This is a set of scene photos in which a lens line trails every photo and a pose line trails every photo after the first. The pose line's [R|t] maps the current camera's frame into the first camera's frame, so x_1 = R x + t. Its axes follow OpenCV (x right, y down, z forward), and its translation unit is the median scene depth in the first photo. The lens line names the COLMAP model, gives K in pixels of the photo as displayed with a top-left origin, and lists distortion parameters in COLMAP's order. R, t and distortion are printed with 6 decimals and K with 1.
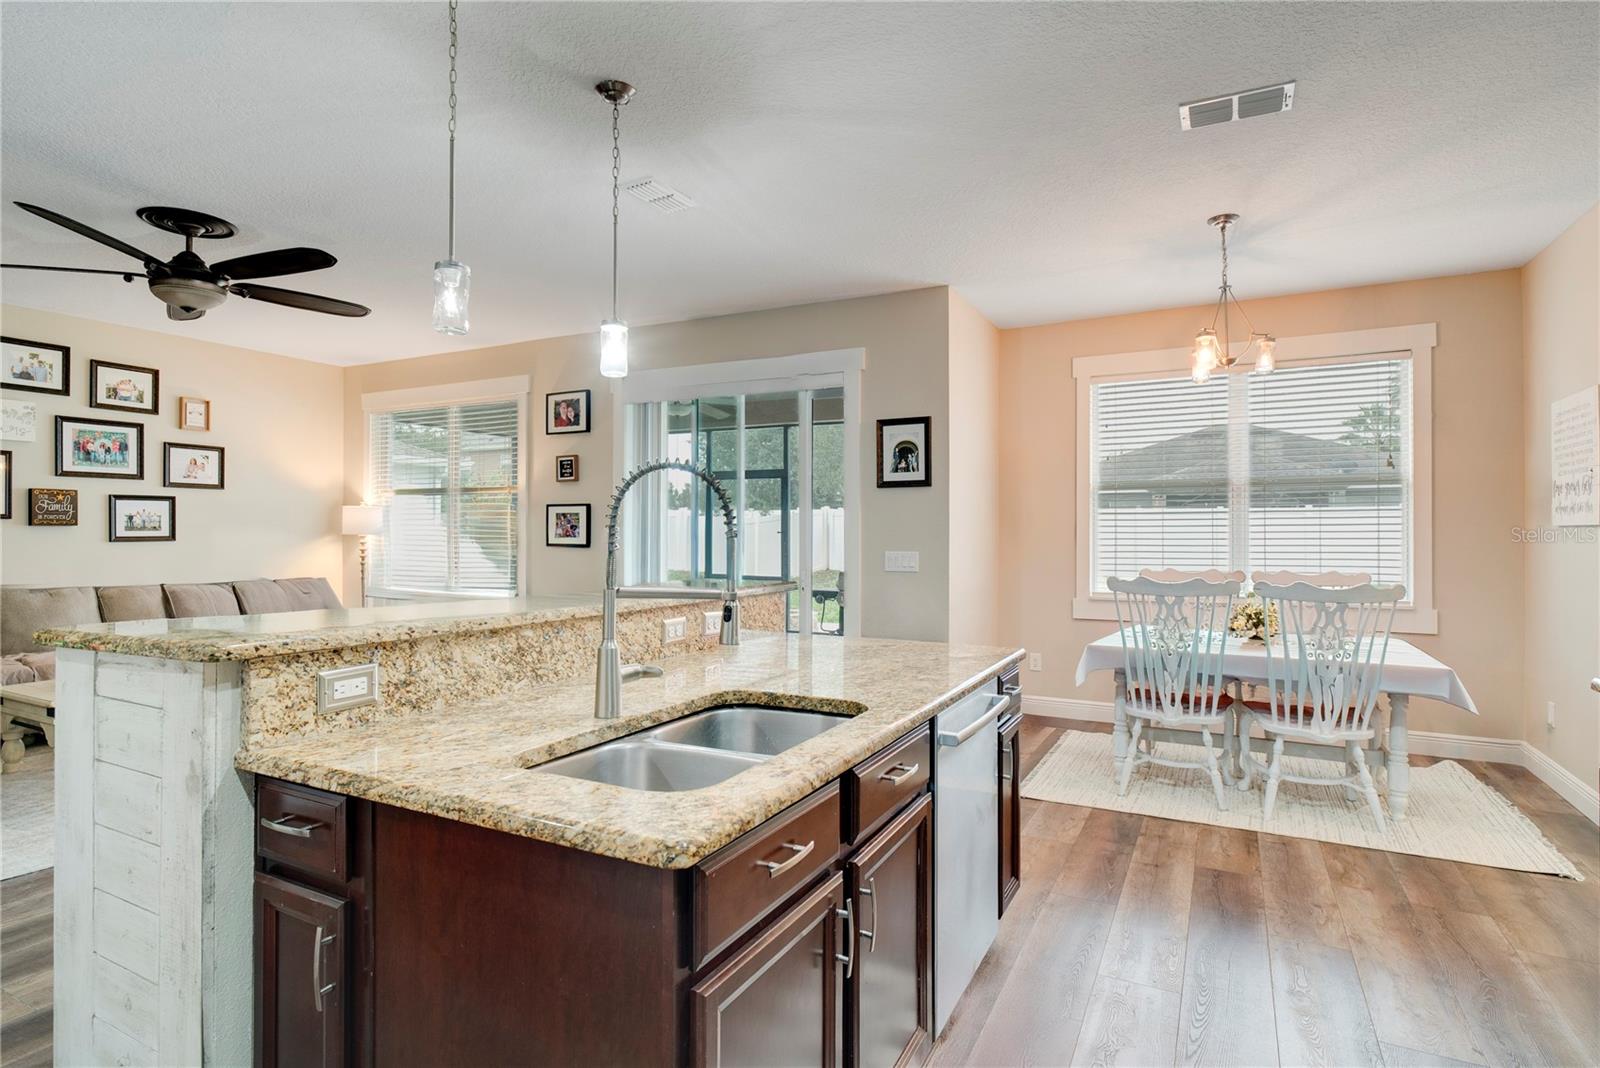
lens RADIAL K [[829.2, 0, 793.7], [0, 829.2, 529.0], [0, 0, 1]] dist [-0.014723, 0.005170]
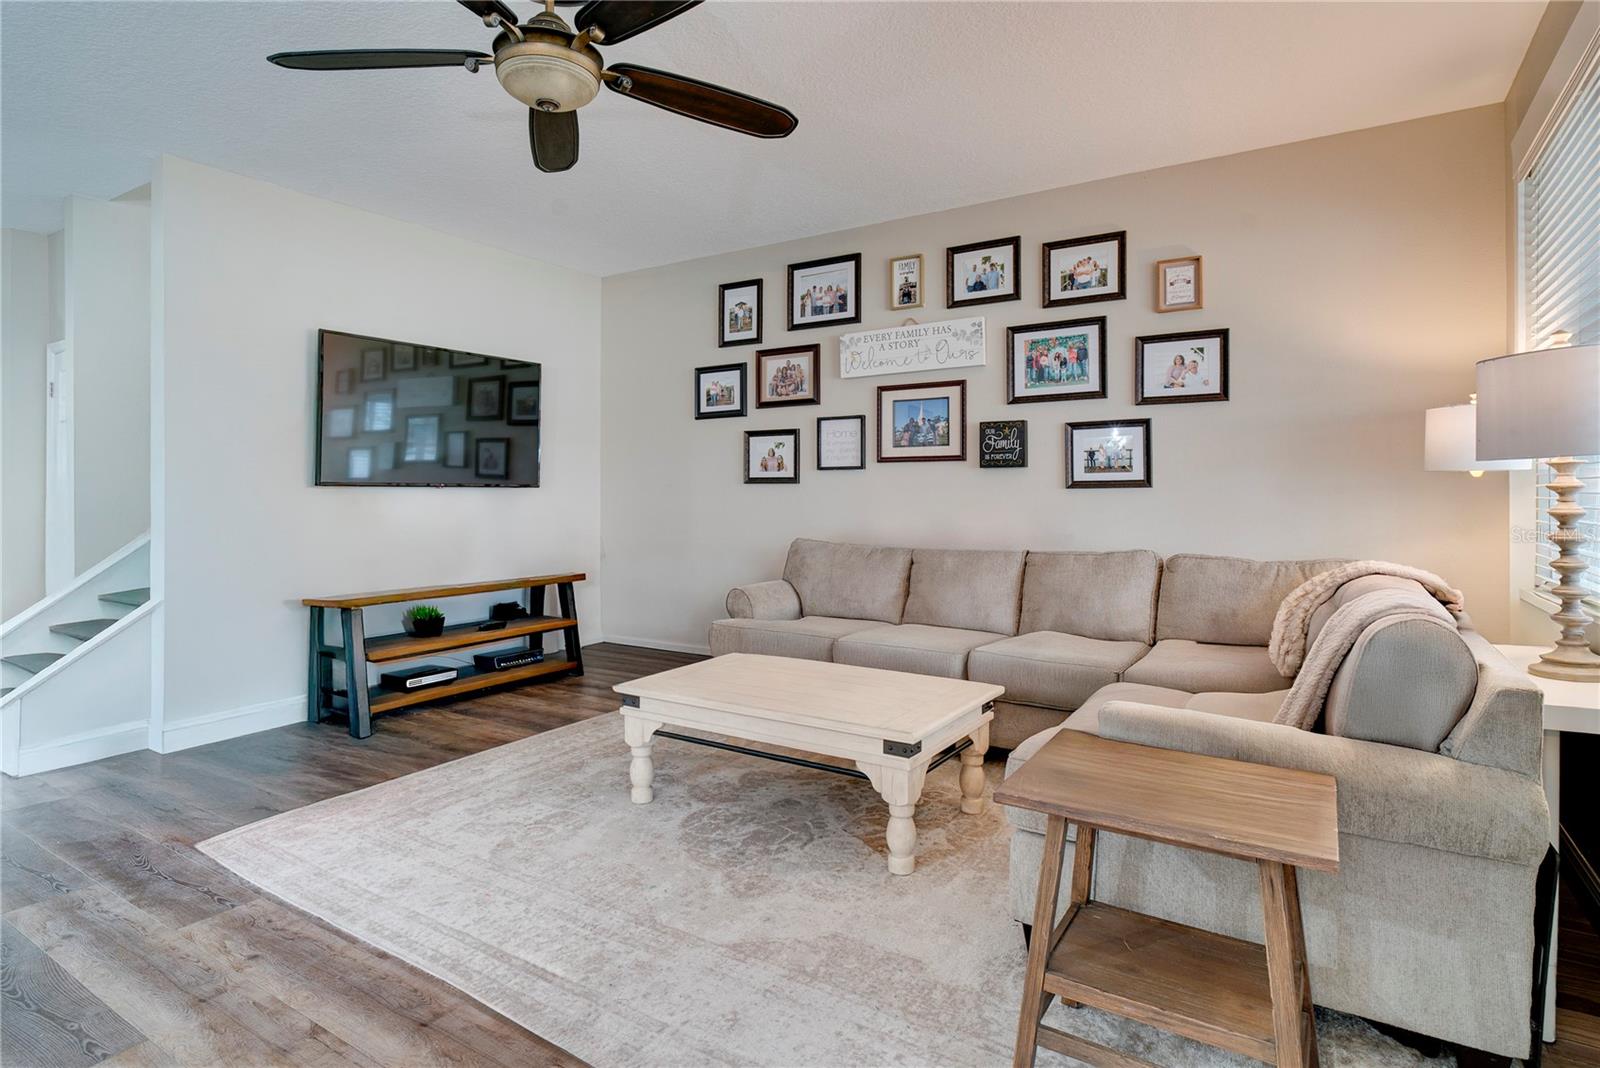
lens RADIAL K [[829.2, 0, 817.2], [0, 829.2, 493.7], [0, 0, 1]] dist [-0.014723, 0.005170]
pose [[-0.079379, -0.002779, -0.996841, -0.088628], [0.005107, 0.999982, -0.003195, 0.021415], [0.996831, -0.005345, -0.079363, 0.837686]]
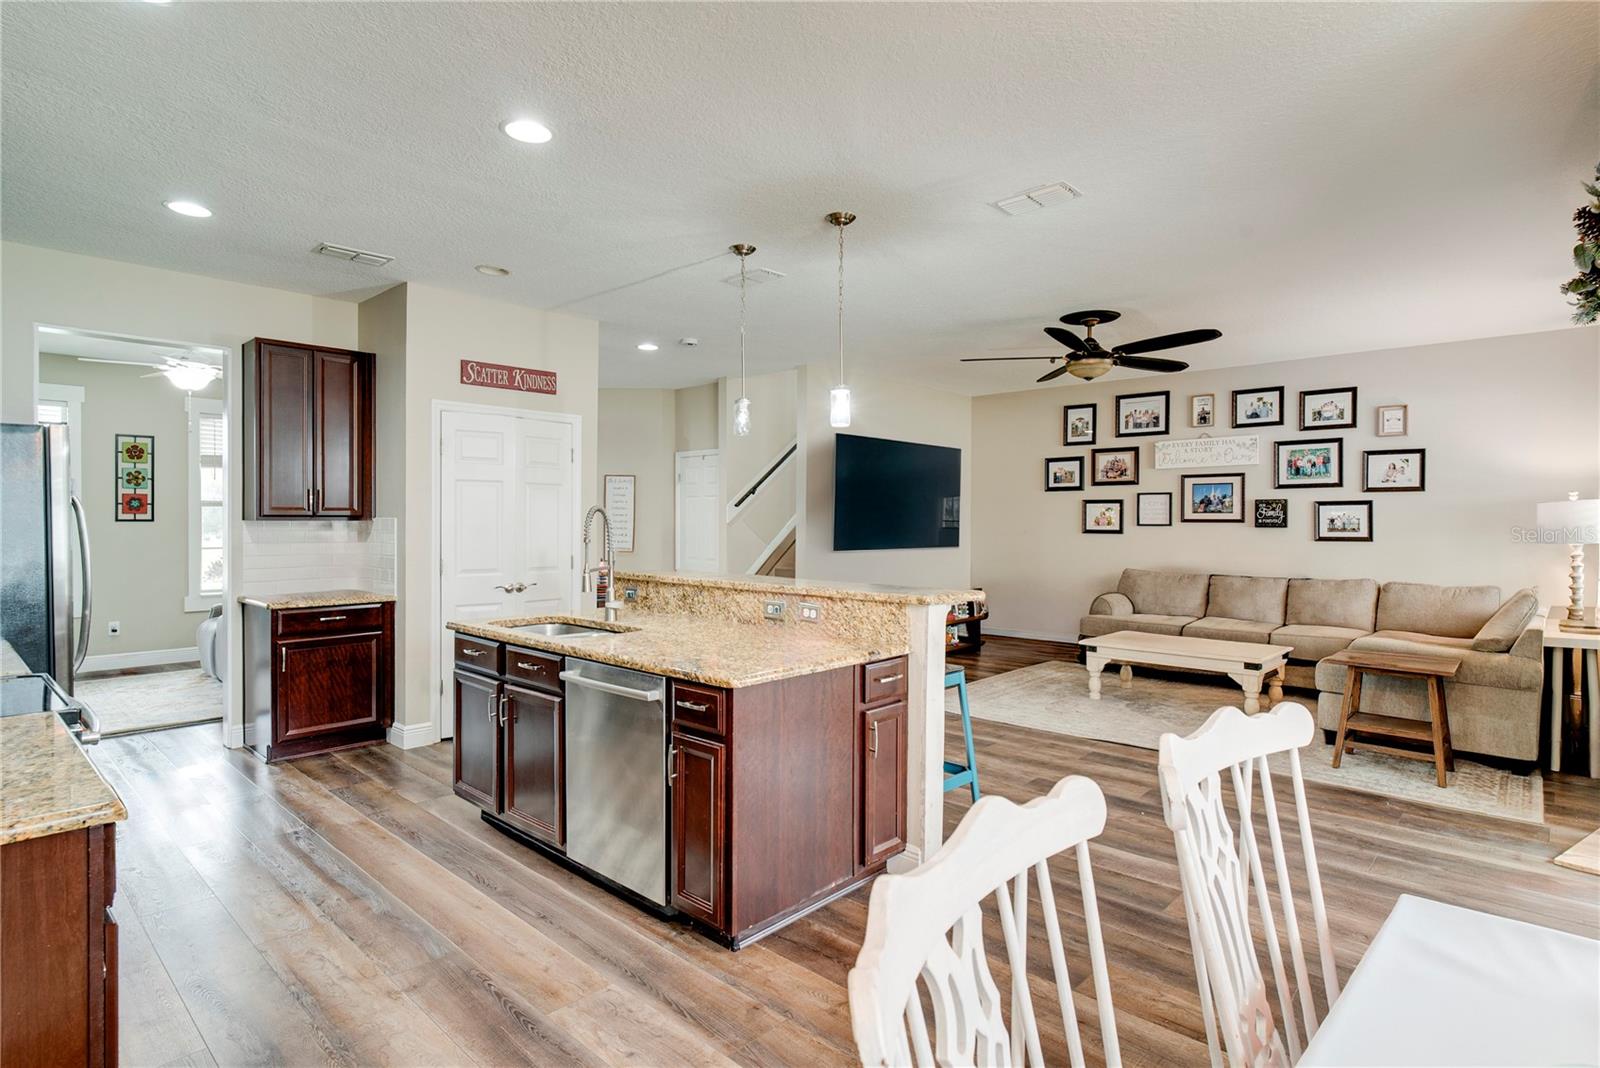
lens RADIAL K [[829.2, 0, 801.0], [0, 829.2, 528.4], [0, 0, 1]] dist [-0.014723, 0.005170]
pose [[-0.272324, 0.007001, -0.962180, 0.521326], [0.001270, 0.999975, 0.006917, -0.012059], [0.962205, 0.000662, -0.272326, 0.607702]]
